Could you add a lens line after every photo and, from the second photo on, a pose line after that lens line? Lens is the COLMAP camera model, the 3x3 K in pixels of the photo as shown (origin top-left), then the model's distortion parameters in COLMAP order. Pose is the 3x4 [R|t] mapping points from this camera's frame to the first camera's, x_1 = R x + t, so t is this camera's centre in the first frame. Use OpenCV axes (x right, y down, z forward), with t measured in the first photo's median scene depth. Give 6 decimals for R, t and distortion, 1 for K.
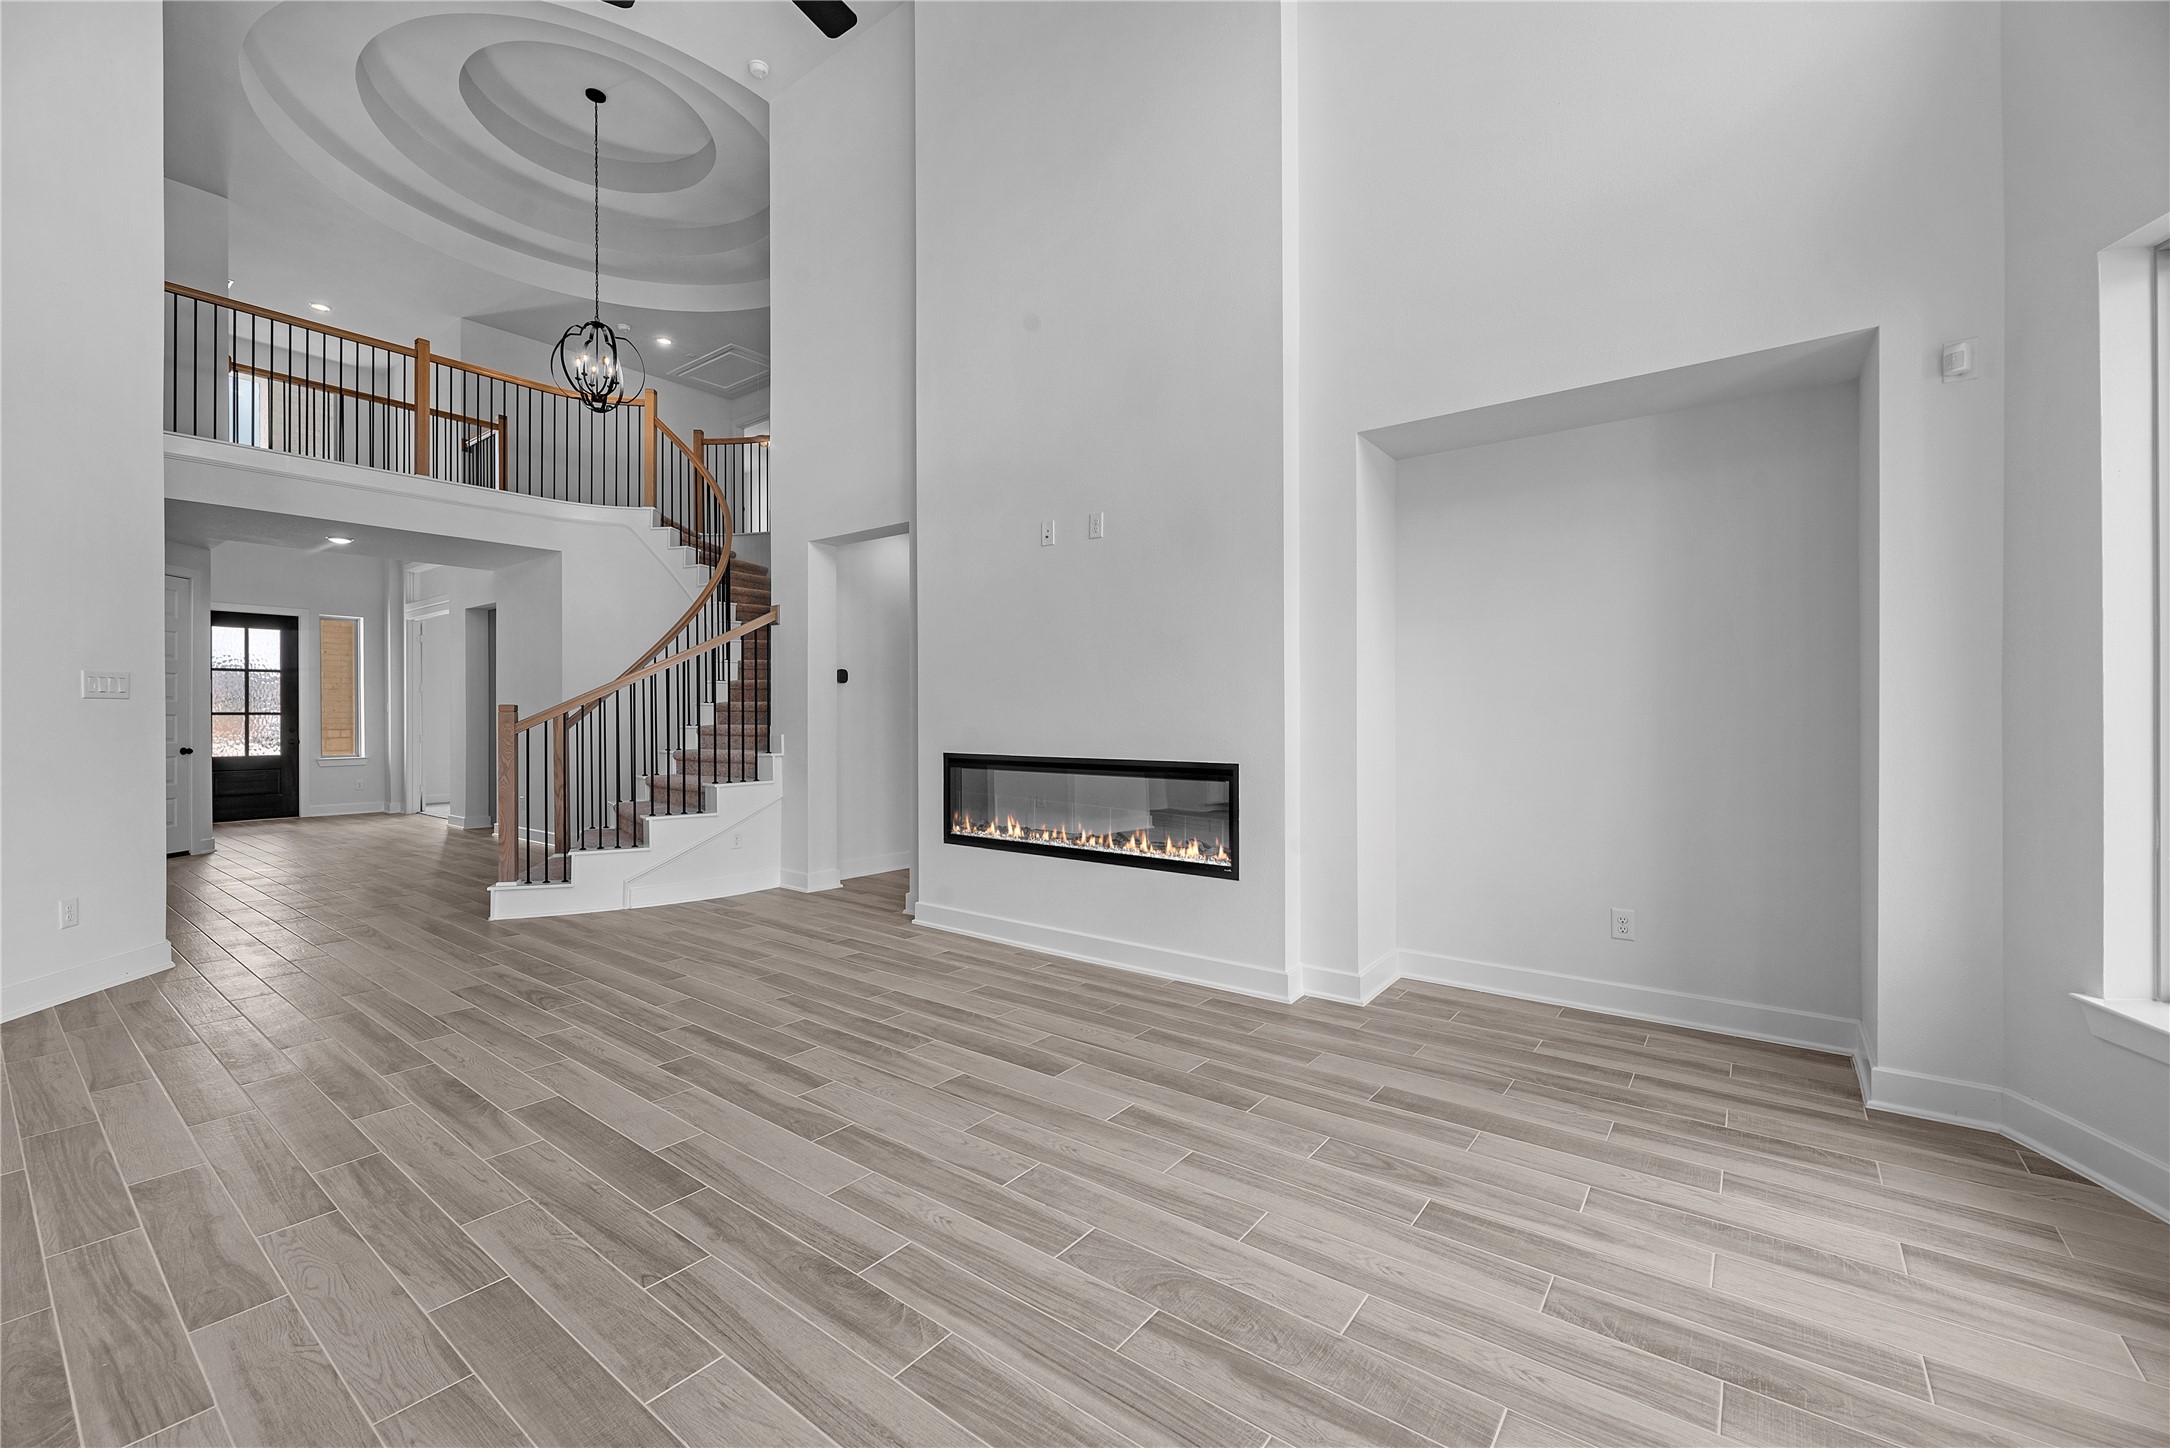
lens RADIAL K [[882.0, 0, 1089.8], [0, 882.0, 713.5], [0, 0, 1]] dist [0.001183, -0.000333]
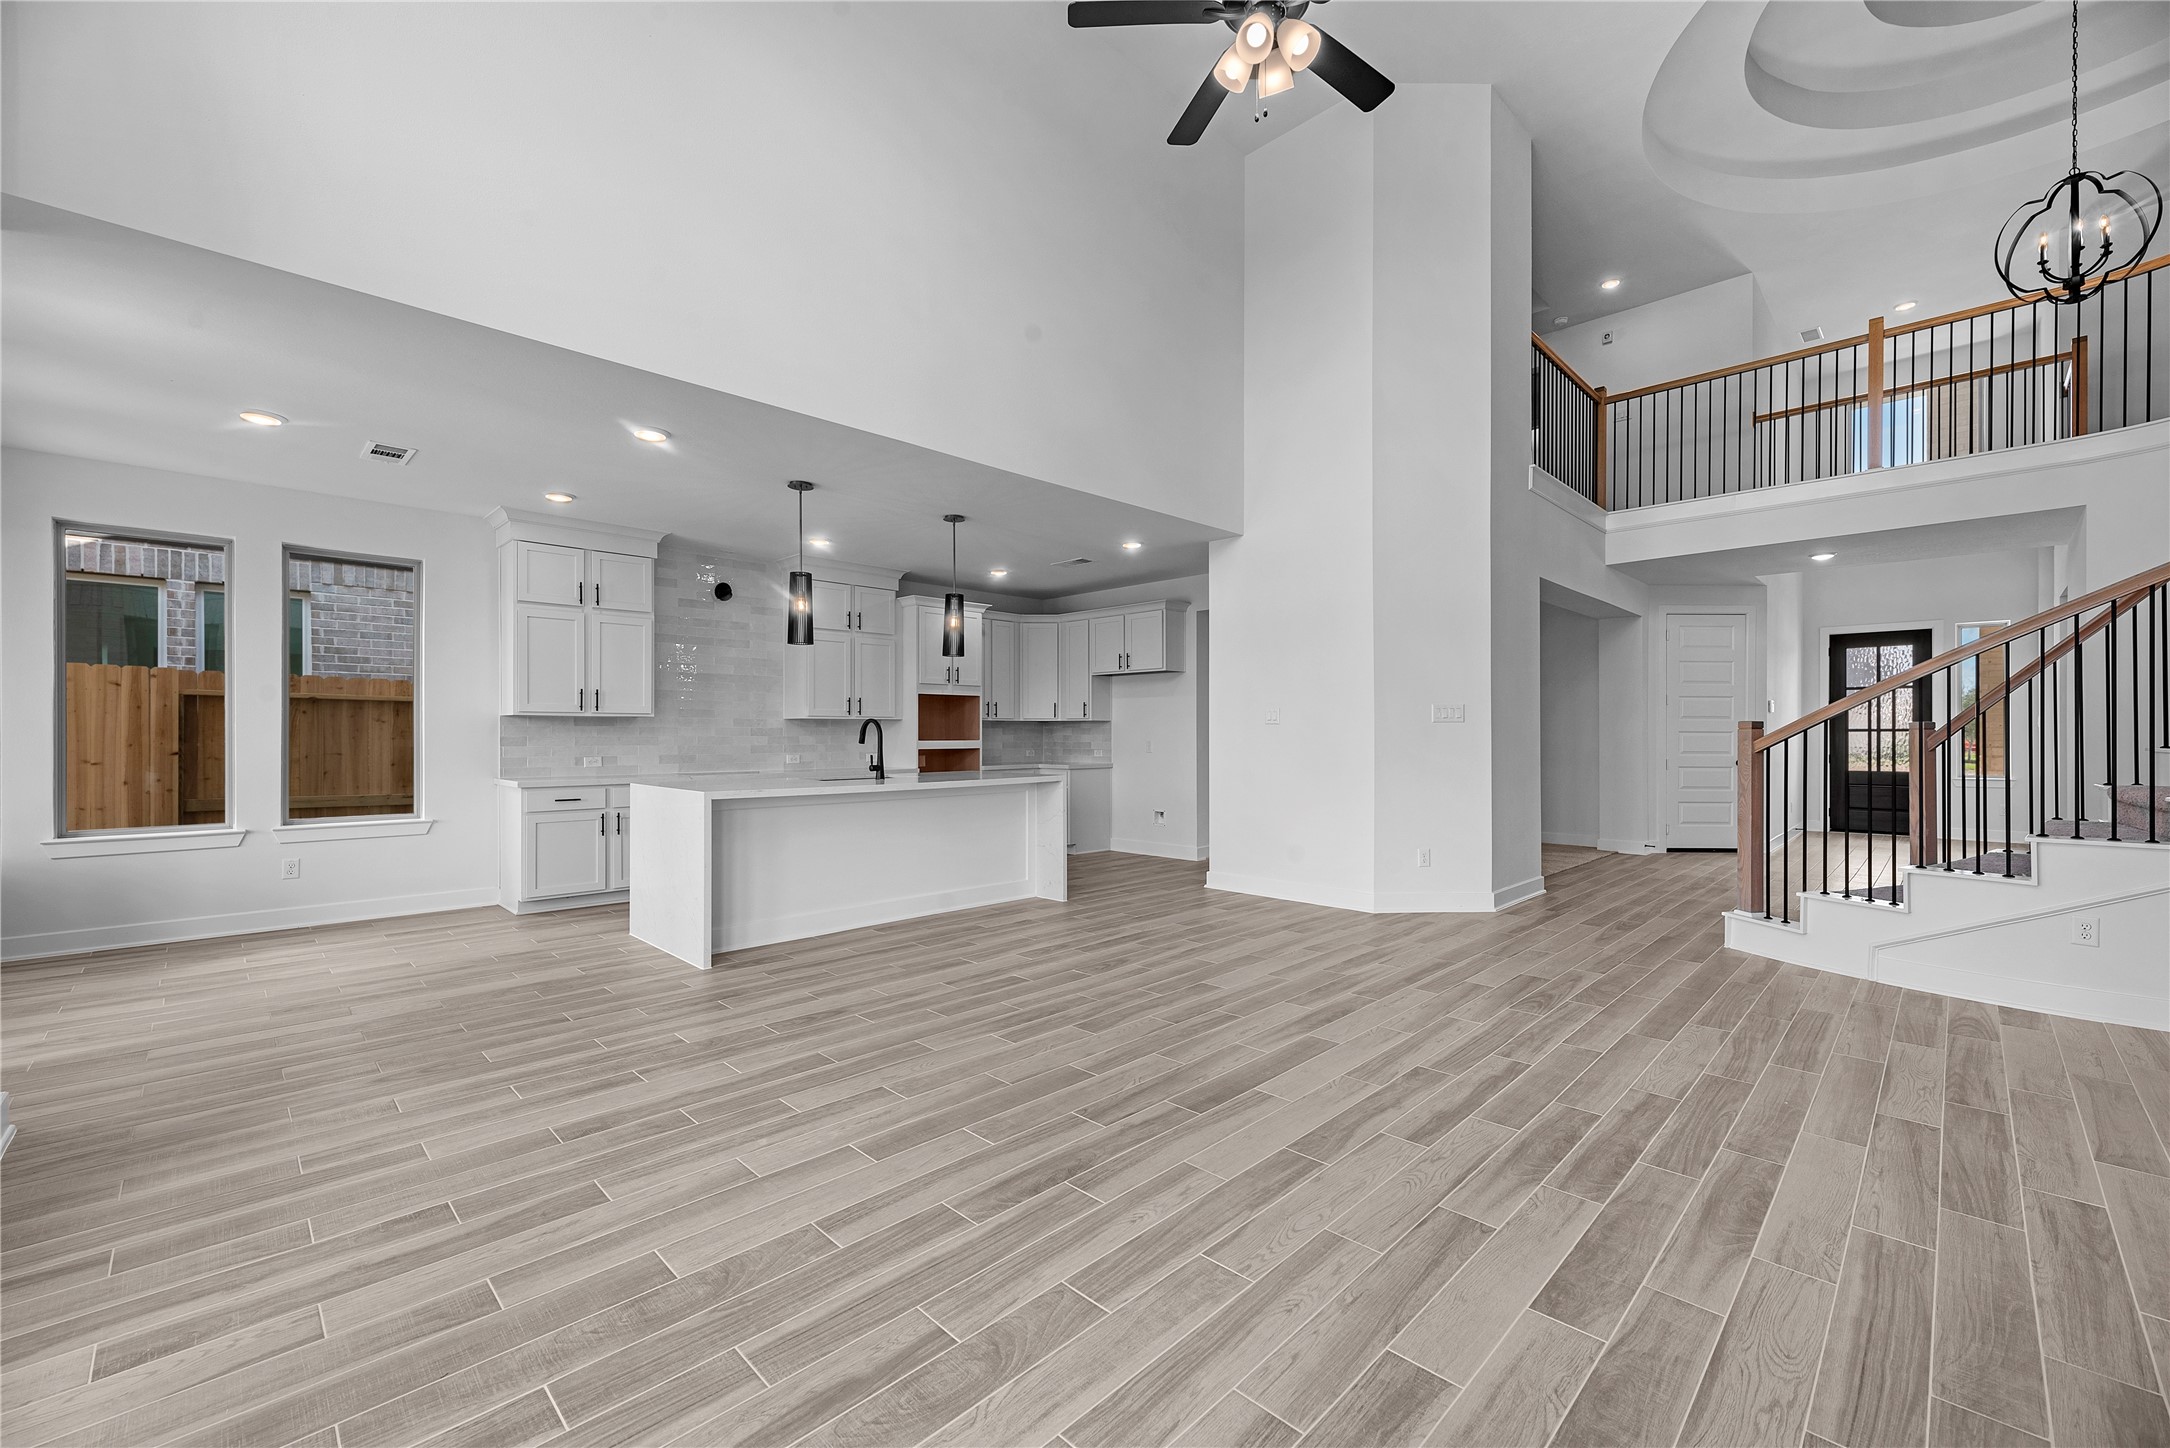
lens RADIAL K [[882.0, 0, 1091.5], [0, 882.0, 738.6], [0, 0, 1]] dist [0.001183, -0.000333]
pose [[-0.134053, 0.005129, -0.990961, 0.606503], [0.006057, 0.999972, 0.004356, 0.000690], [0.990956, -0.005418, -0.134081, 0.756440]]
